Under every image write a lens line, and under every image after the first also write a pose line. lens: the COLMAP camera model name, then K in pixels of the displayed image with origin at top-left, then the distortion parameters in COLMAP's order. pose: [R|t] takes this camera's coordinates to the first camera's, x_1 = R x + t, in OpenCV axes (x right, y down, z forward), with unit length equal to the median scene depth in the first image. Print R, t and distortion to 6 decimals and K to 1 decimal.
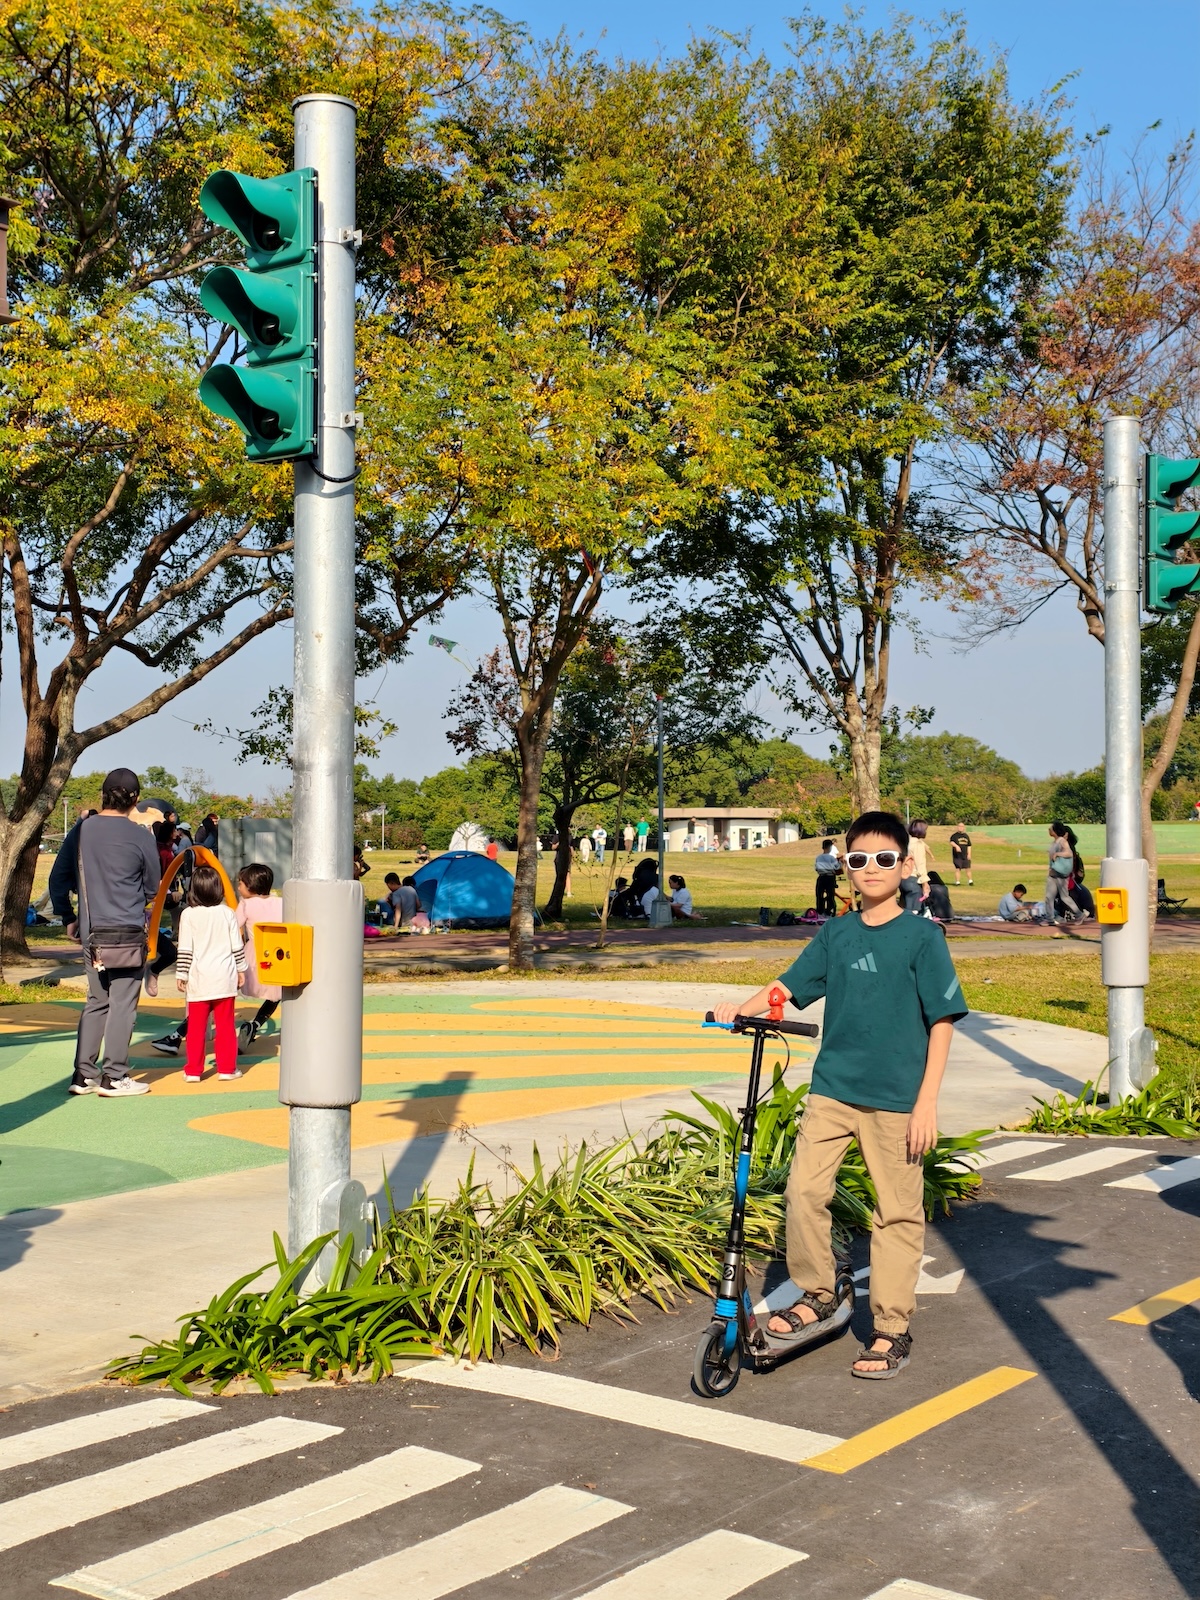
lens RADIAL K [[2296.3, 0, 600.8], [0, 2296.3, 804.0], [0, 0, 1]] dist [0.208420, -0.918423]
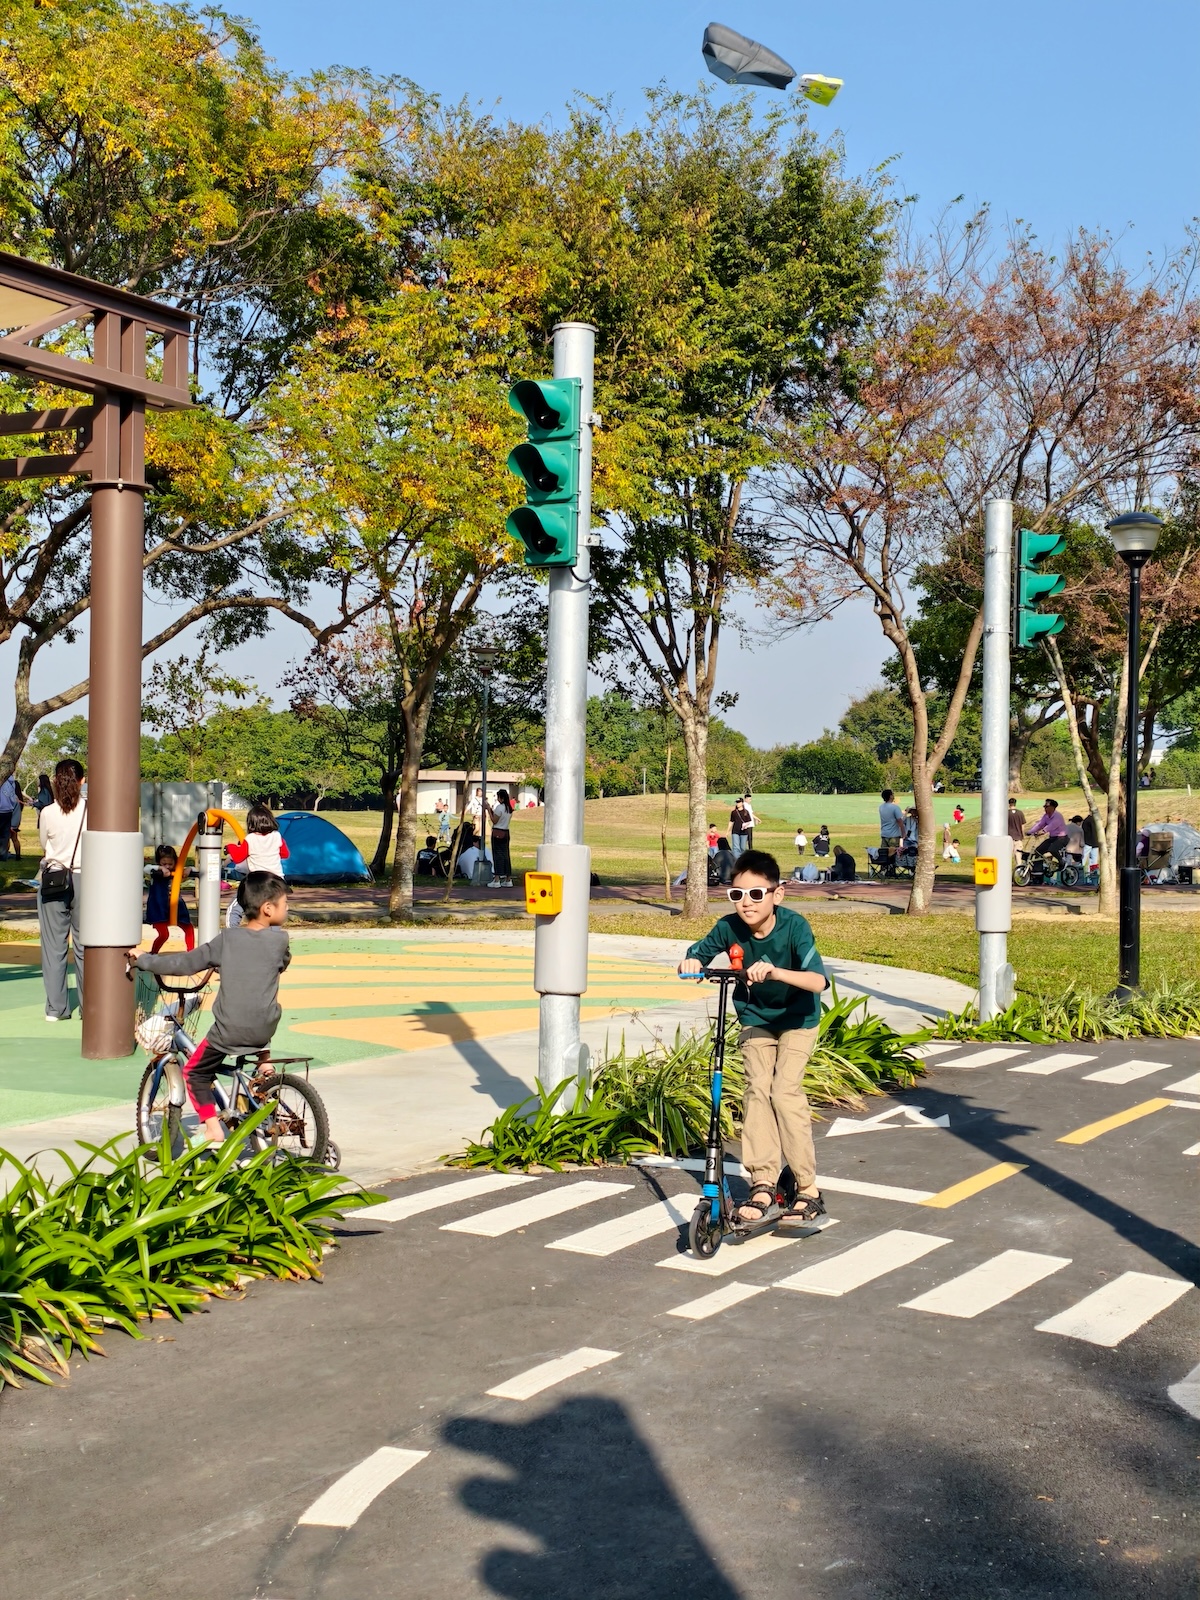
lens RADIAL K [[2296.3, 0, 600.8], [0, 2296.3, 804.0], [0, 0, 1]] dist [0.208420, -0.918423]
pose [[0.991984, 0.019940, 0.124779, -0.078551], [-0.022060, 0.999634, 0.015629, -0.004874], [-0.124422, -0.018256, 0.992061, -0.135490]]
